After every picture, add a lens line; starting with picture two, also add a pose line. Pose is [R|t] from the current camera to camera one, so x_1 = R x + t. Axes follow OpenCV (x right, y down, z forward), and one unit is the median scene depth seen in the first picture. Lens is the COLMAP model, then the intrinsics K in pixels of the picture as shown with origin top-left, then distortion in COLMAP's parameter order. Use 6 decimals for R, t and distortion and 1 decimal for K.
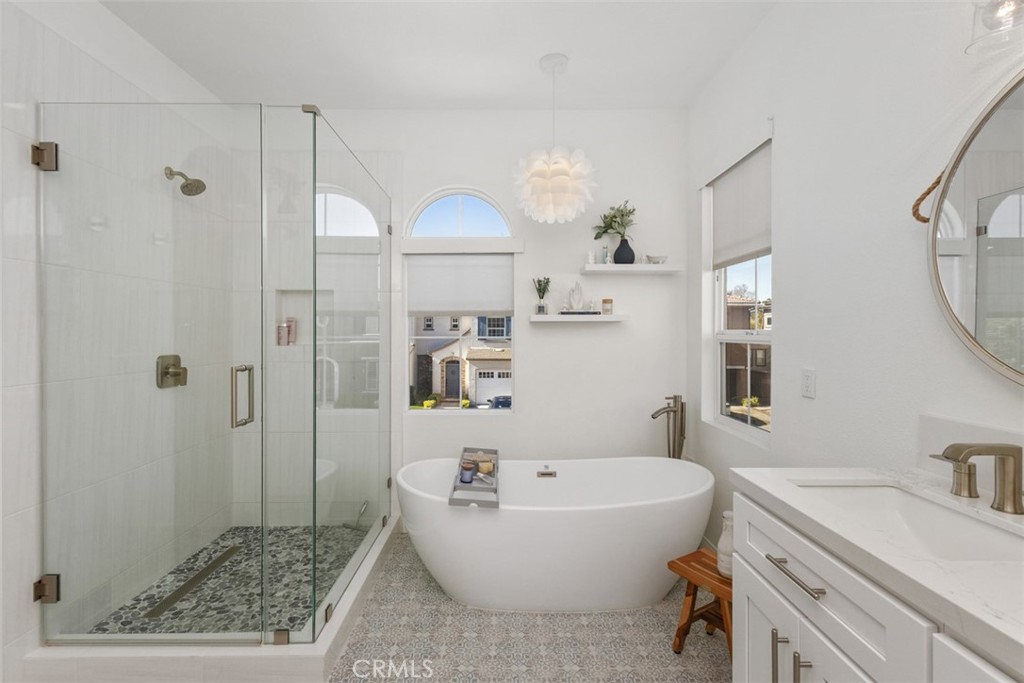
lens RADIAL K [[476.0, 0, 509.5], [0, 476.0, 330.1], [0, 0, 1]] dist [0.000617, 0.000127]
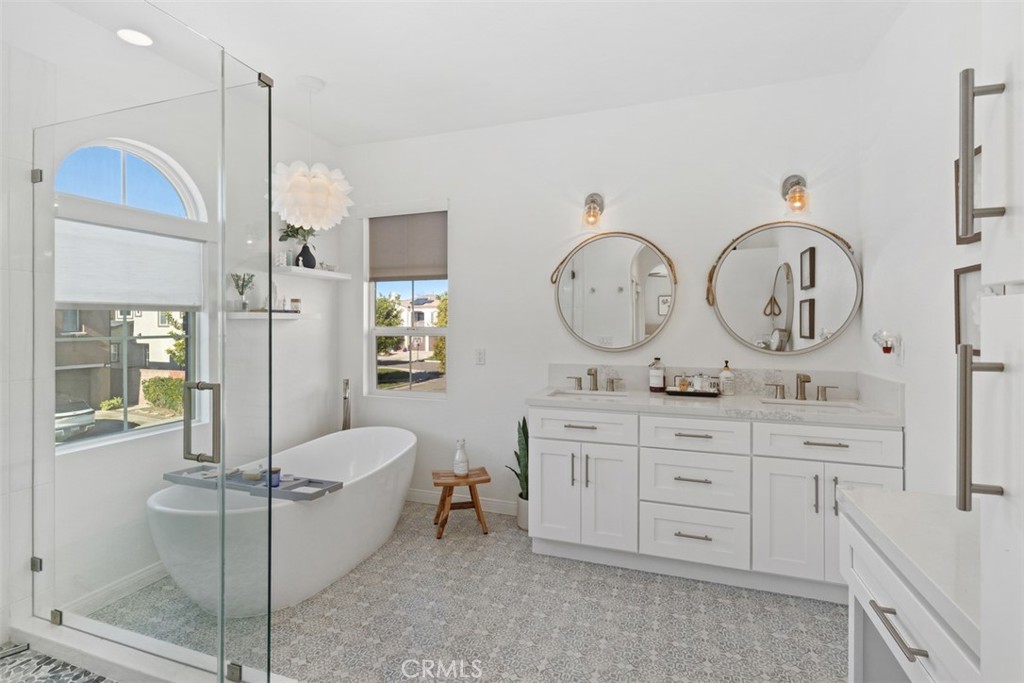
lens RADIAL K [[473.7, 0, 512.1], [0, 473.7, 323.8], [0, 0, 1]] dist [-0.000242, 0.000034]
pose [[0.336859, -0.002142, 0.941553, -0.646746], [-0.002932, 0.999990, 0.003324, -0.012645], [-0.941551, -0.003880, 0.336849, 0.171992]]
